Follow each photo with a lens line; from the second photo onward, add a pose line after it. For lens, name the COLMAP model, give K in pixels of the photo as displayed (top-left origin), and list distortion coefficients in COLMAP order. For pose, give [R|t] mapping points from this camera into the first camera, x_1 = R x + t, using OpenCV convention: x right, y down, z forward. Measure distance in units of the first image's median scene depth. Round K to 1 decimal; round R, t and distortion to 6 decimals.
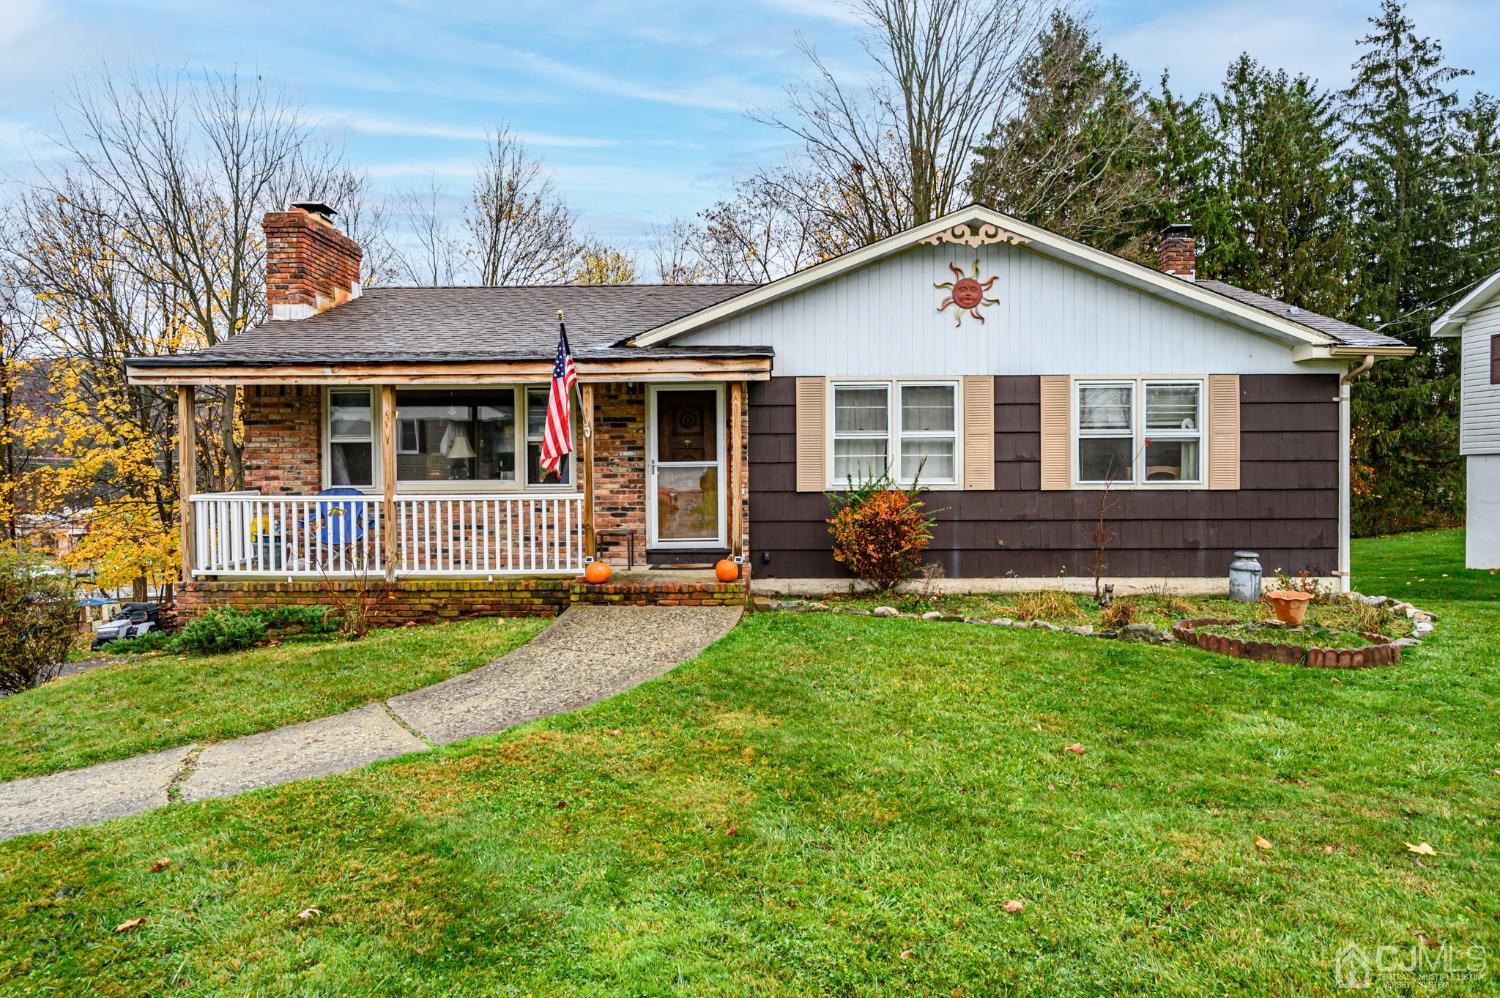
lens RADIAL K [[899.2, 0, 763.9], [0, 899.2, 502.4], [0, 0, 1]] dist [-0.004529, -0.001298]
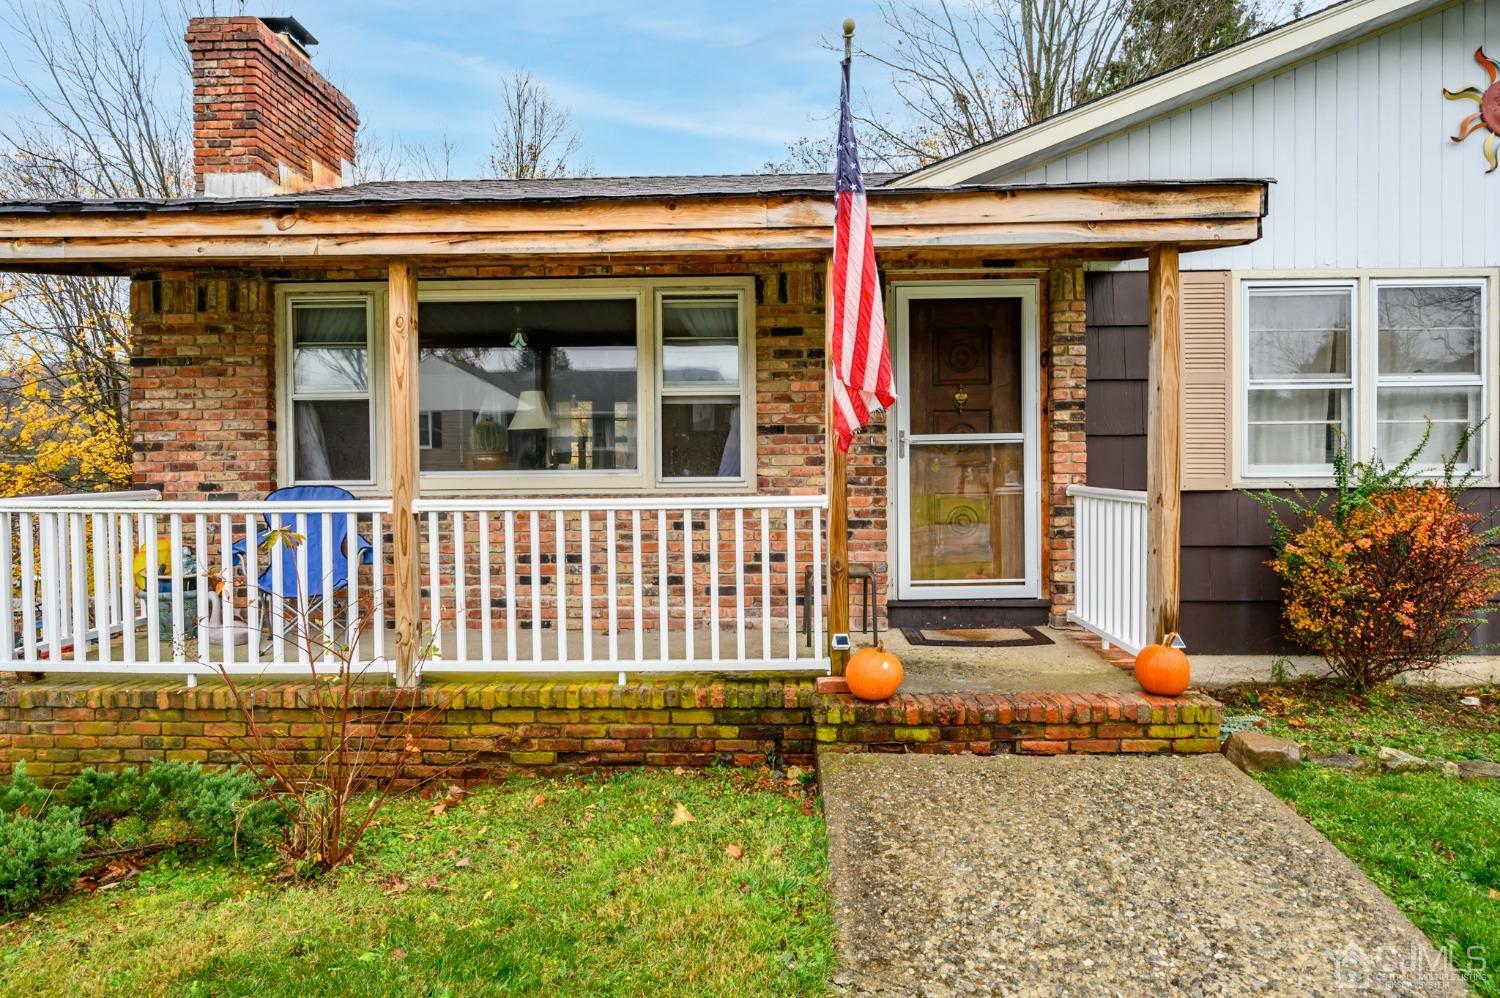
lens RADIAL K [[888.4, 0, 750.0], [0, 888.4, 499.0], [0, 0, 1]] dist [-0.002692, 0.000168]
pose [[0.999852, -0.001733, -0.017091, -0.203658], [0.001674, 0.999993, -0.003460, -0.005616], [0.017097, 0.003431, 0.999848, 0.481326]]
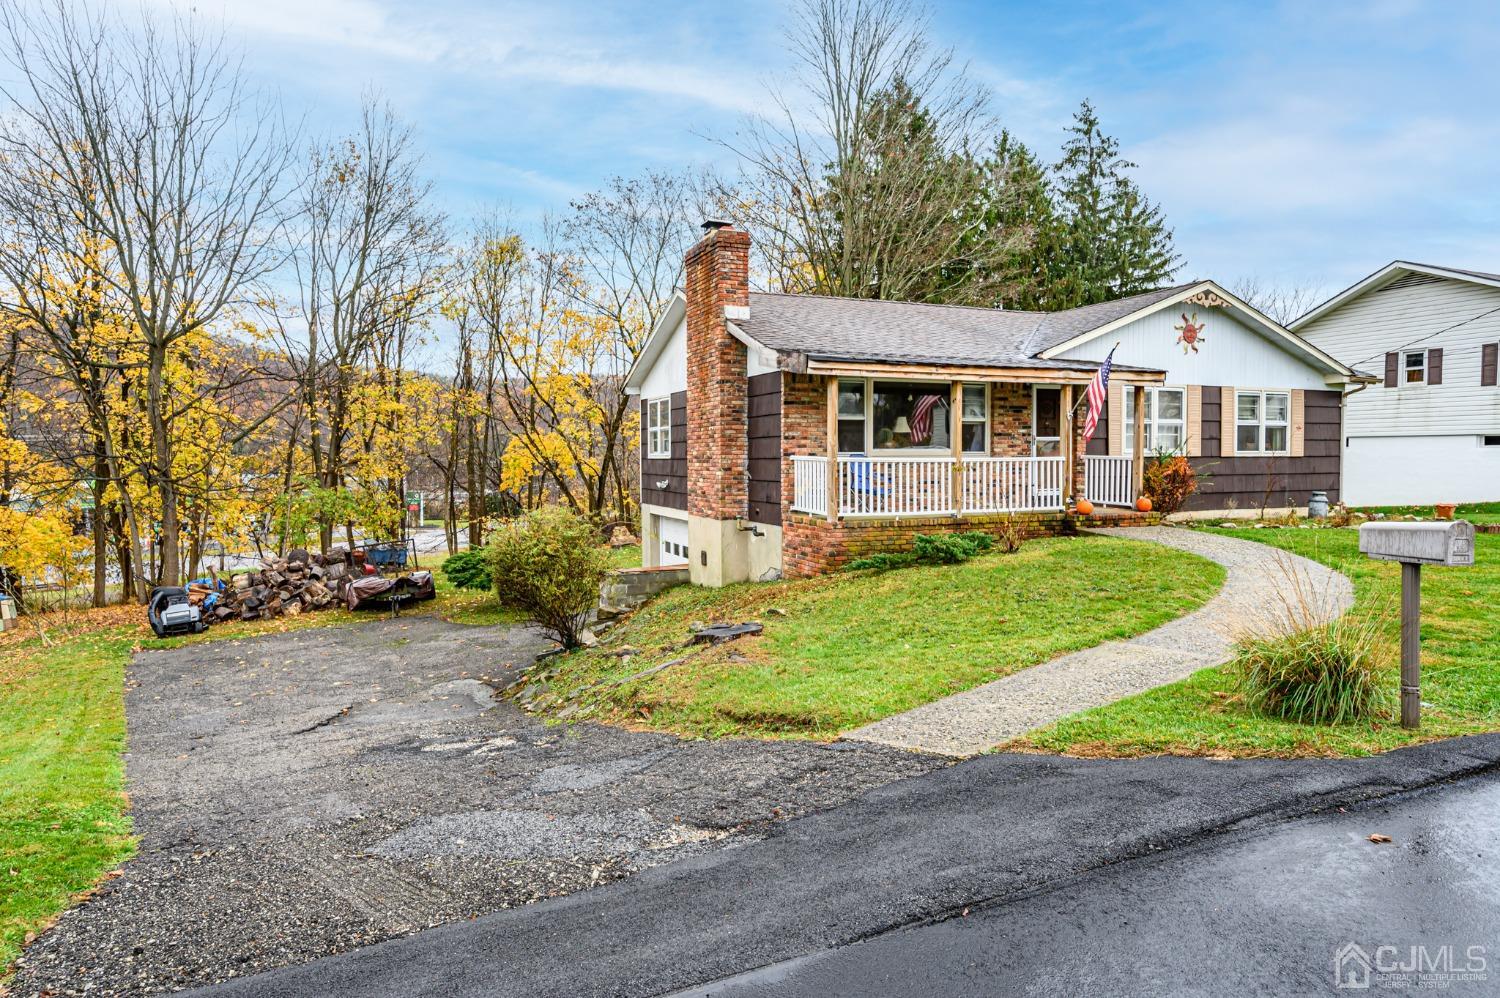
lens RADIAL K [[888.4, 0, 750.0], [0, 888.4, 499.0], [0, 0, 1]] dist [-0.002692, 0.000168]
pose [[0.918957, -0.017006, 0.393991, -1.127381], [0.009867, 0.999749, 0.020137, 0.023021], [-0.394234, -0.014617, 0.918894, -0.152750]]
